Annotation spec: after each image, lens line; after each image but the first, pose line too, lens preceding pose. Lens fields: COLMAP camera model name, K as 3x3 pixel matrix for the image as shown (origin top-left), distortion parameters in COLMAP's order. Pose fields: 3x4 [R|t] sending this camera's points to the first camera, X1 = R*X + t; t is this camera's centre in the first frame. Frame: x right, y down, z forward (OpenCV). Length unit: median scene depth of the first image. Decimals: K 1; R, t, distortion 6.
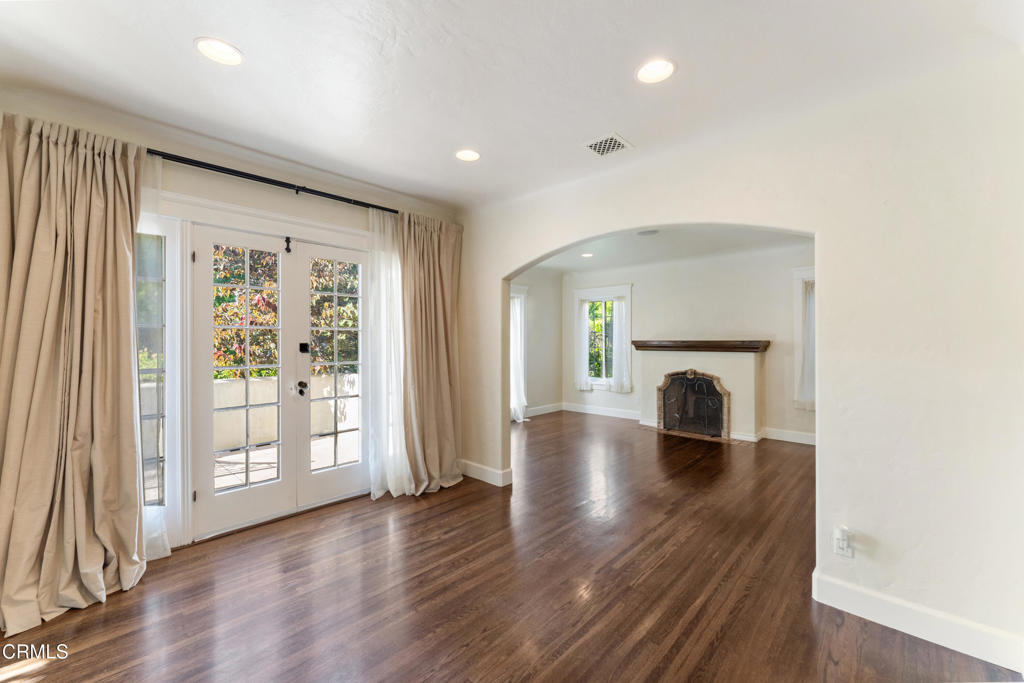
lens RADIAL K [[410.9, 0, 512.0], [0, 410.9, 341.5], [0, 0, 1]] dist [0.001071, 0.000010]
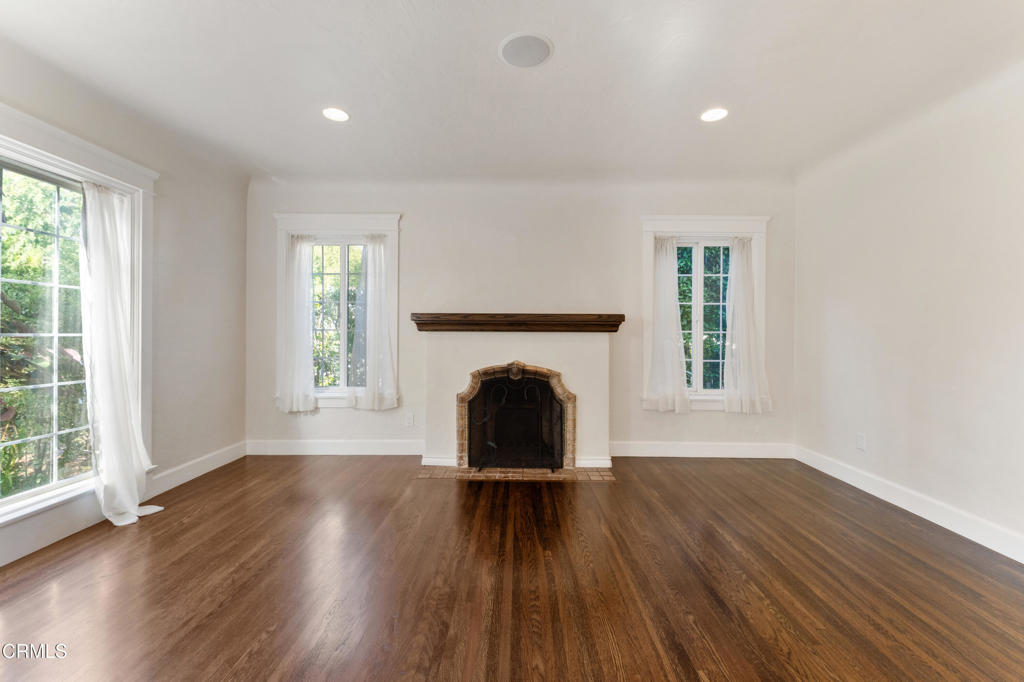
lens RADIAL K [[415.2, 0, 513.8], [0, 415.2, 335.6], [0, 0, 1]] dist [-0.000891, 0.000060]
pose [[0.720373, 0.004599, 0.693571, 0.011312], [-0.005475, 0.999985, -0.000944, 0.027499], [-0.693565, -0.003117, 0.720387, 0.521842]]
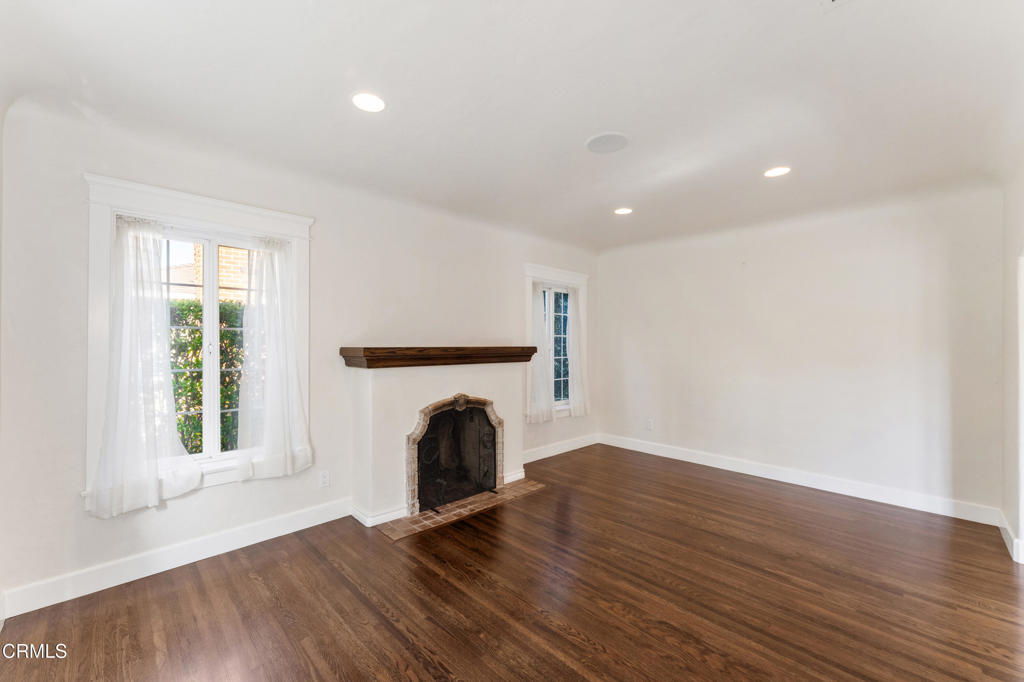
lens RADIAL K [[410.9, 0, 512.0], [0, 410.9, 341.0], [0, 0, 1]] dist [0.001071, 0.000010]
pose [[0.027391, 0.012327, 0.999549, -0.155511], [0.003499, 0.999917, -0.012427, -0.003061], [-0.999619, 0.003838, 0.027346, 0.836799]]
